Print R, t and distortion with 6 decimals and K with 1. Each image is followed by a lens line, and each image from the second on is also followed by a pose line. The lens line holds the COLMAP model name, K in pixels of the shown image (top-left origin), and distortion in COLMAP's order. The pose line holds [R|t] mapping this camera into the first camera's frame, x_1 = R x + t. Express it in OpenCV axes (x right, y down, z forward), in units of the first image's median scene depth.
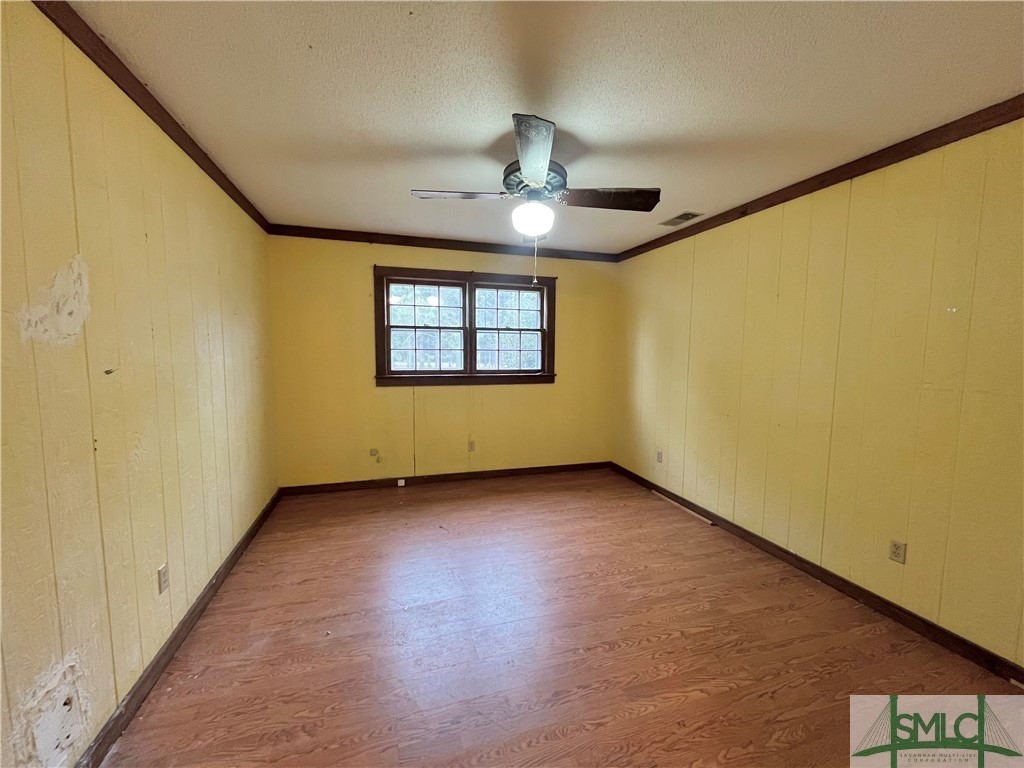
lens RADIAL K [[413.5, 0, 510.6], [0, 413.5, 385.4], [0, 0, 1]] dist [-0.001539, -0.000321]
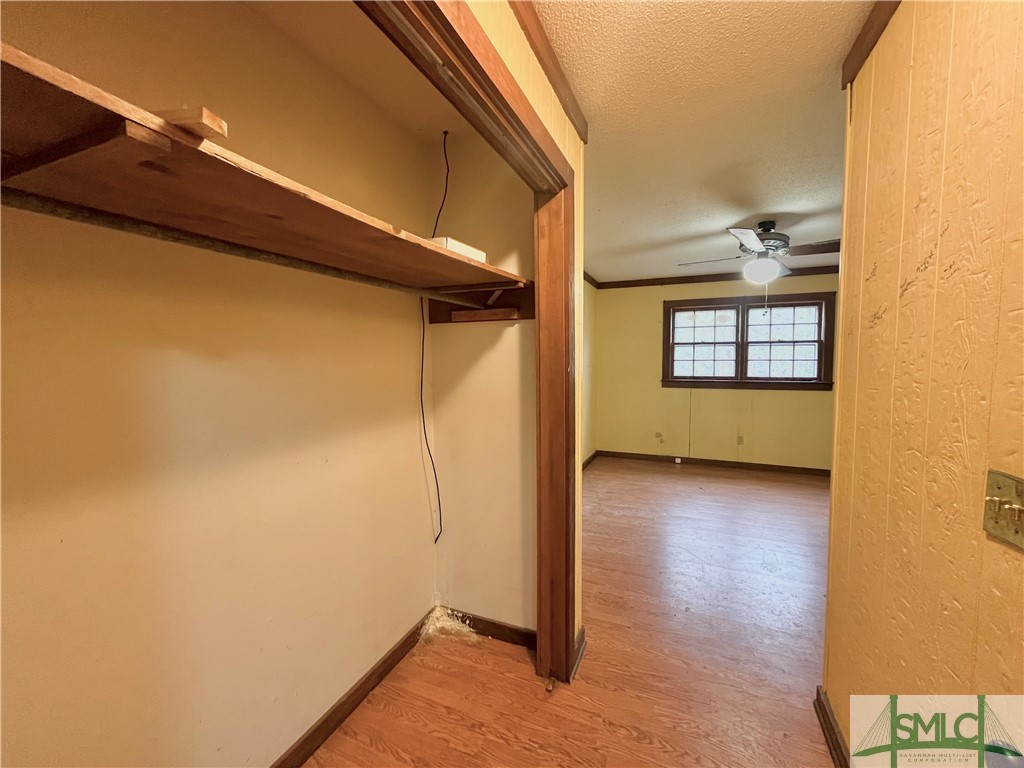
lens RADIAL K [[413.5, 0, 510.6], [0, 413.5, 385.4], [0, 0, 1]] dist [-0.001539, -0.000321]
pose [[0.757591, 0.029534, -0.652061, 0.186693], [-0.050126, 0.998658, -0.013006, 0.038799], [0.650802, 0.042538, 0.758055, -0.366497]]
